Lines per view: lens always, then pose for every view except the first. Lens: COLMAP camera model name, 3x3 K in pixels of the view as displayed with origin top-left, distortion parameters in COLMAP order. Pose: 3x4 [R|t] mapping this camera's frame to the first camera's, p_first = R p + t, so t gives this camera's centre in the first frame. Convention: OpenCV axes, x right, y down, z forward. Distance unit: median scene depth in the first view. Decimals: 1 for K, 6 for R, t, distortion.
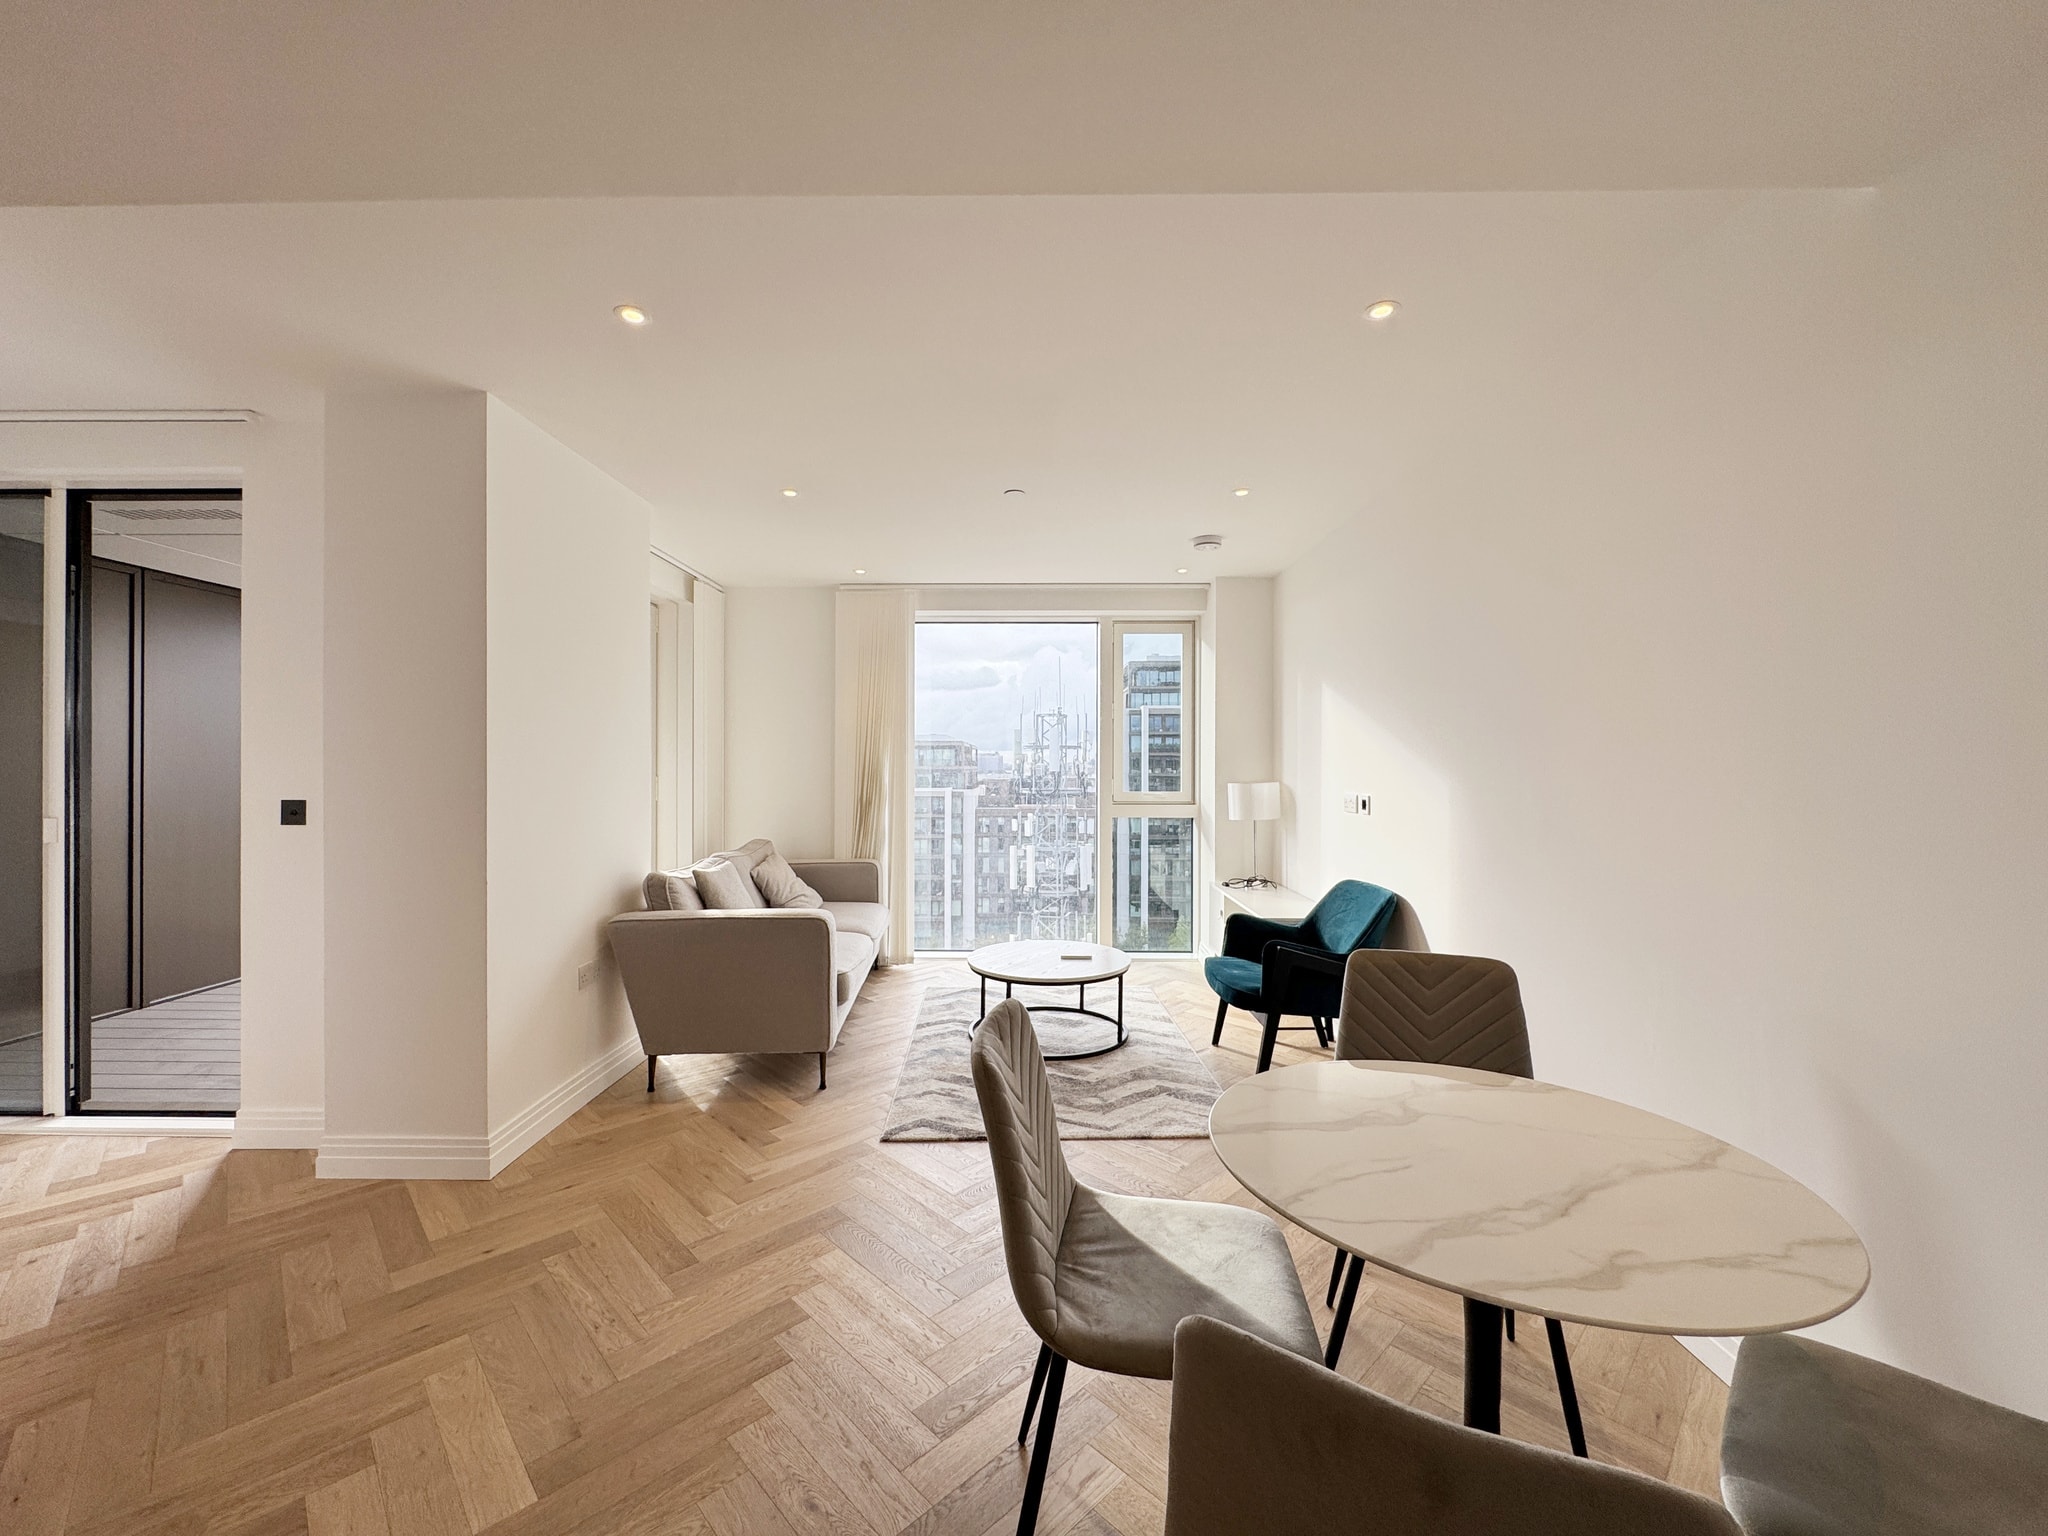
lens RADIAL K [[818.7, 0, 1021.6], [0, 818.7, 765.2], [0, 0, 1]] dist [-0.003857, 0.001060]
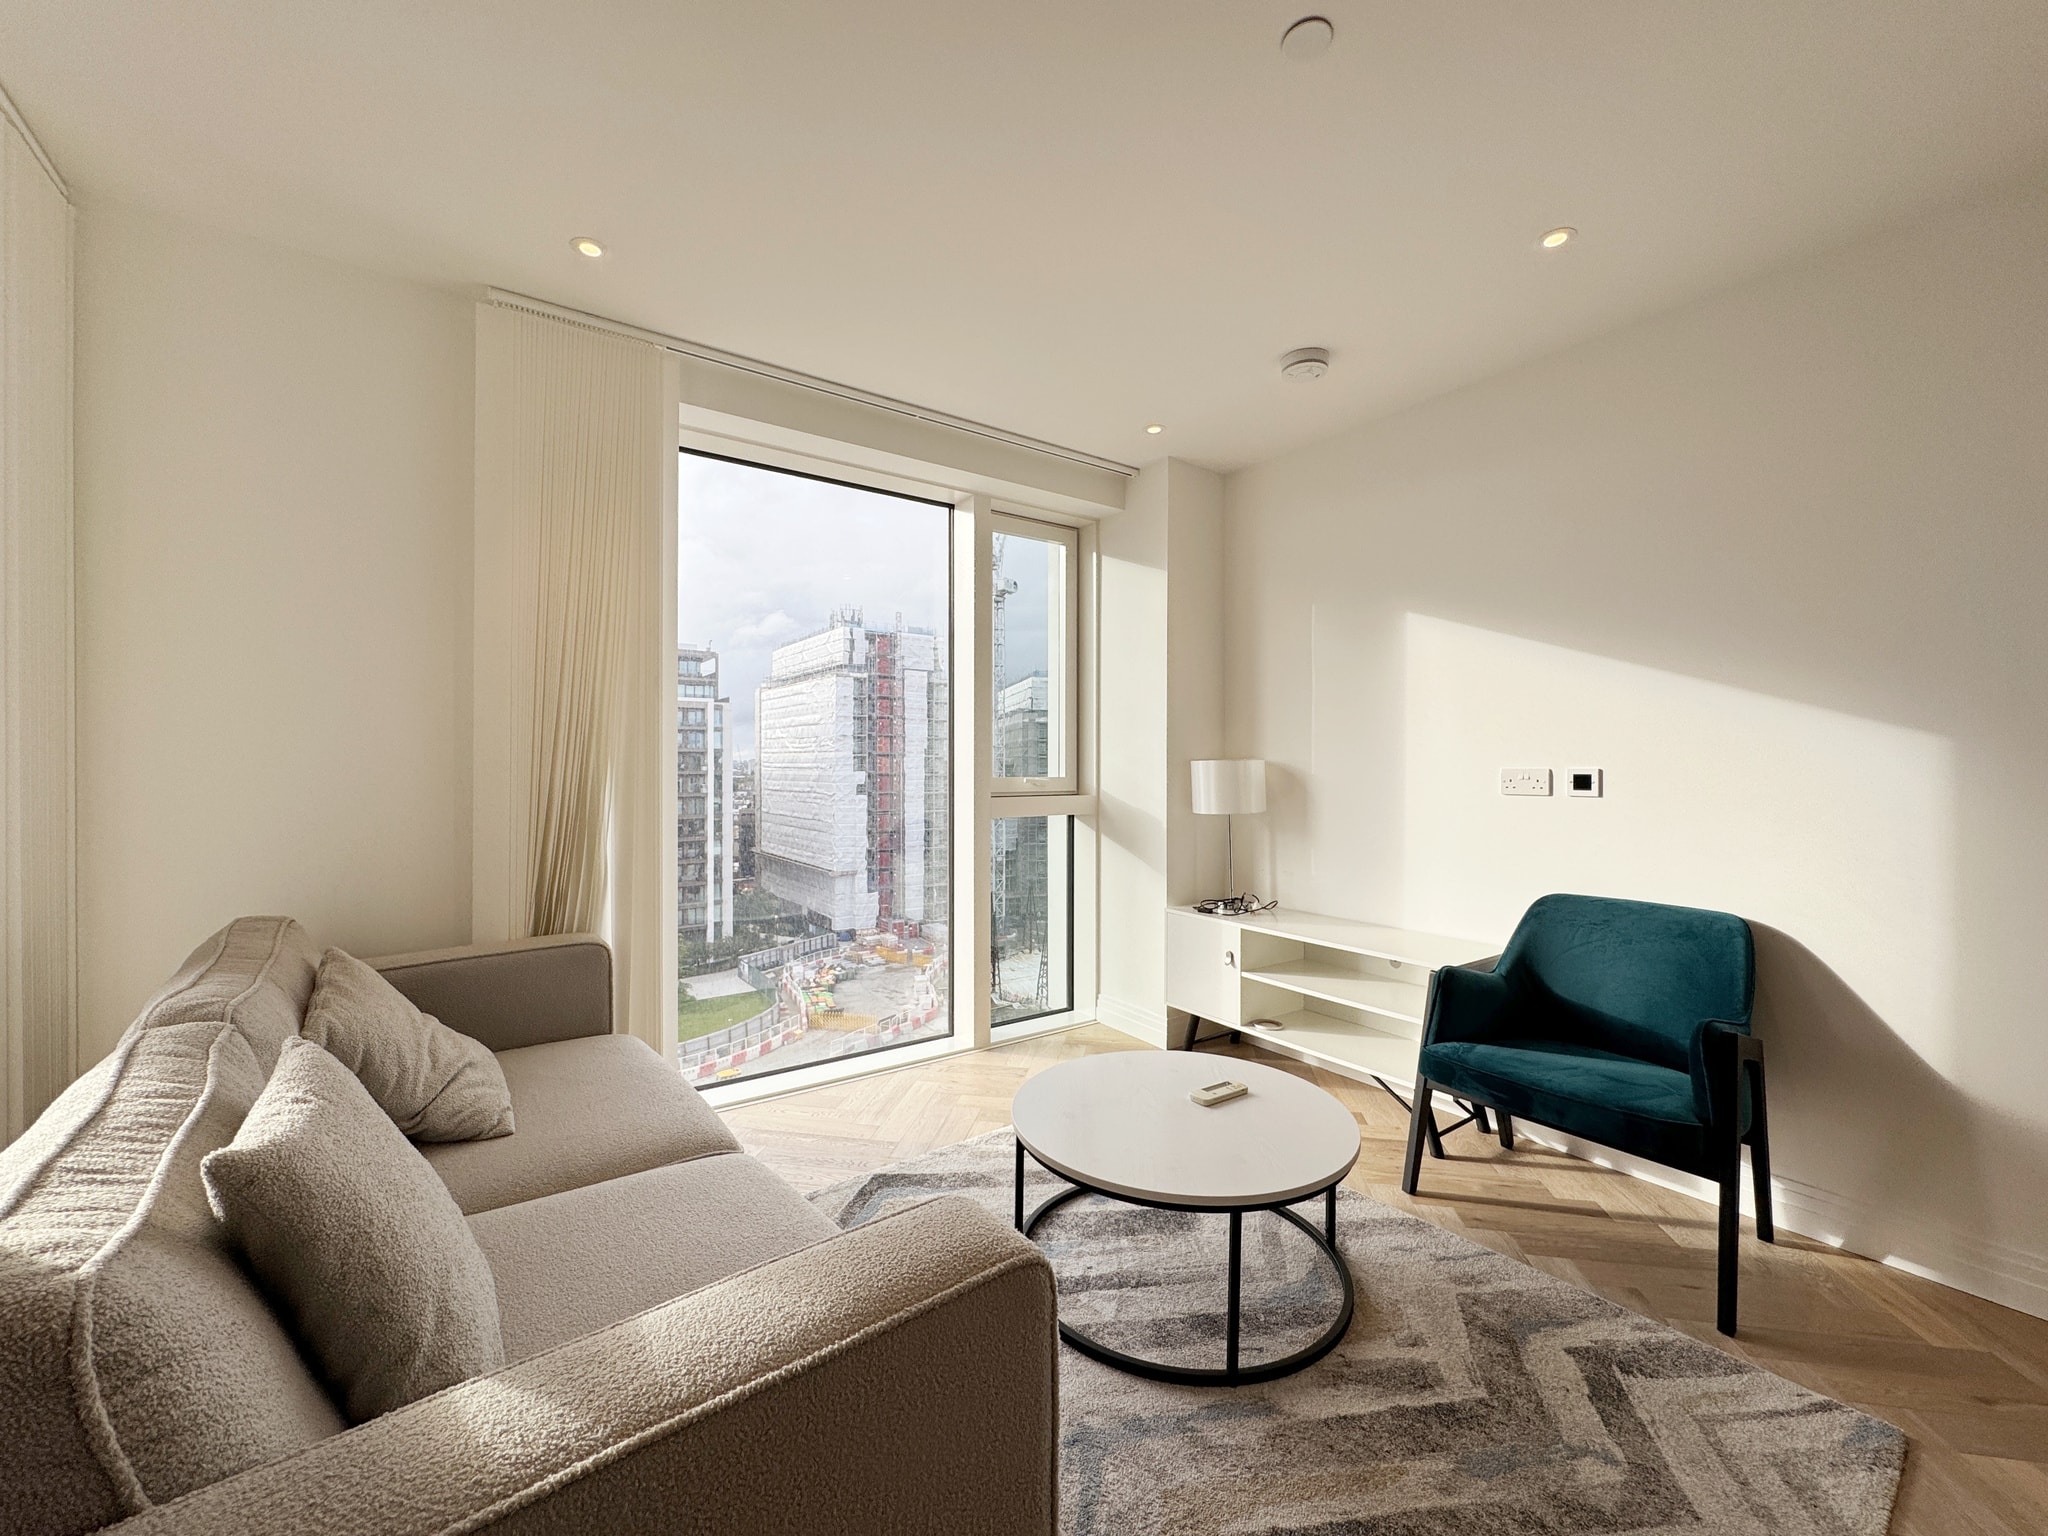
lens RADIAL K [[818.7, 0, 1022.5], [0, 818.7, 767.4], [0, 0, 1]] dist [-0.003857, 0.001060]
pose [[0.811019, -0.002015, 0.585016, -0.378645], [-0.001363, 0.999985, 0.005333, 0.034739], [-0.585018, -0.005122, 0.811004, 0.770334]]
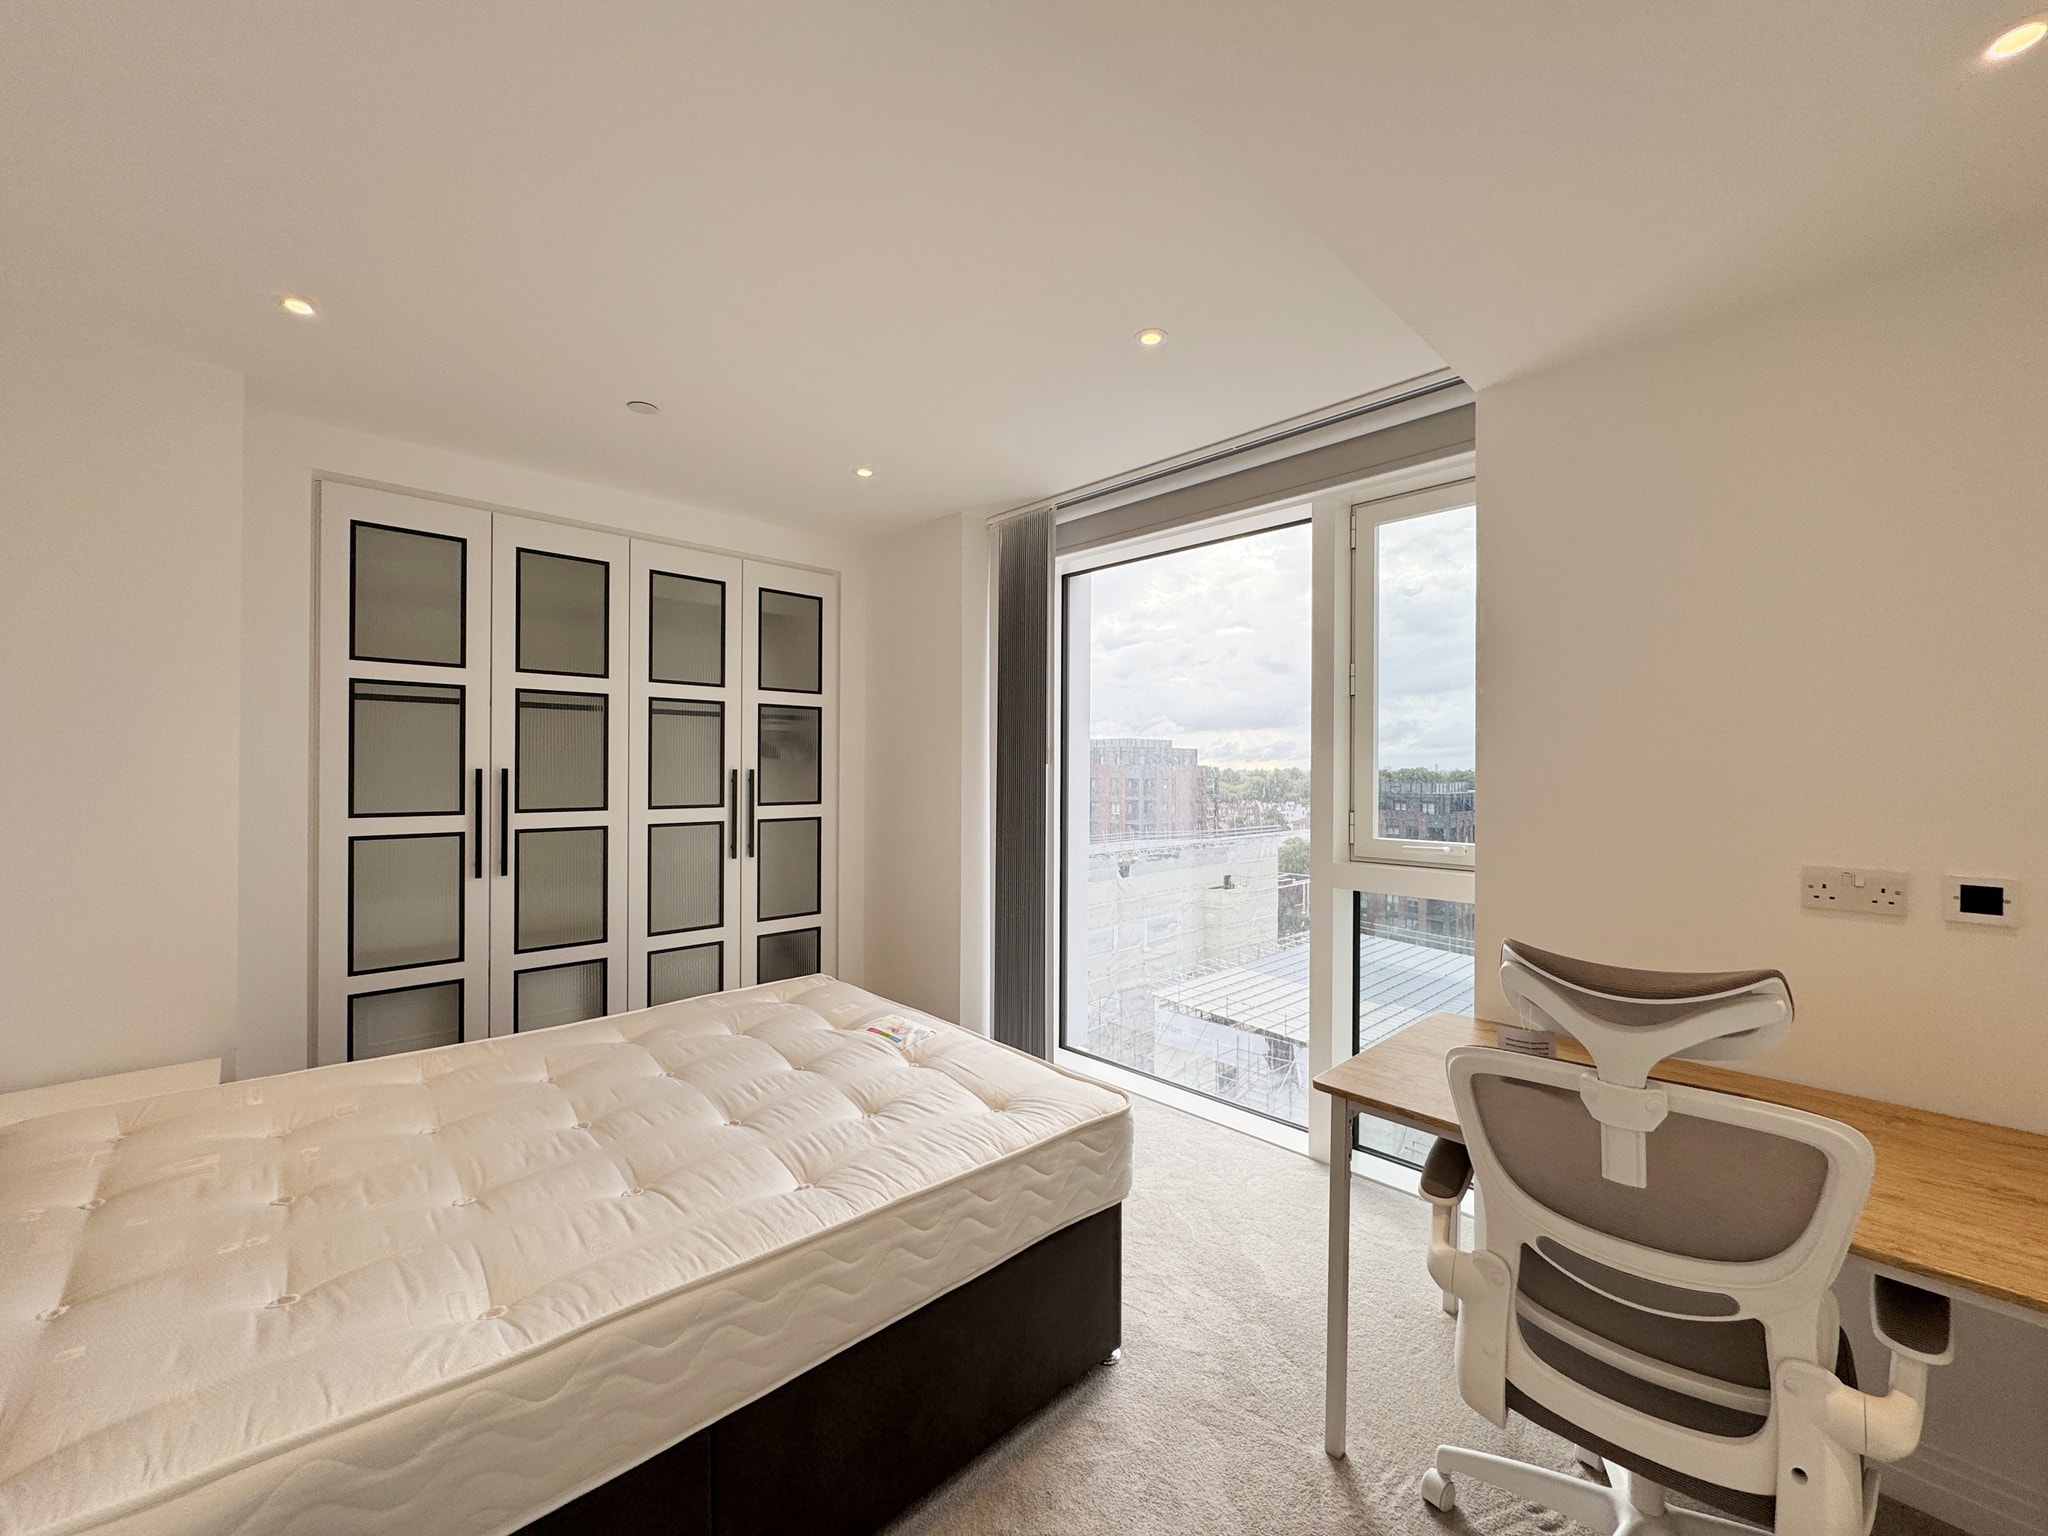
lens RADIAL K [[818.7, 0, 1041.6], [0, 818.7, 784.0], [0, 0, 1]] dist [-0.003857, 0.001060]
pose [[0.706305, 0.012657, -0.707794, 0.553900], [-0.001198, 0.999860, 0.016683, -0.015901], [0.707907, -0.010935, 0.706221, 0.825249]]
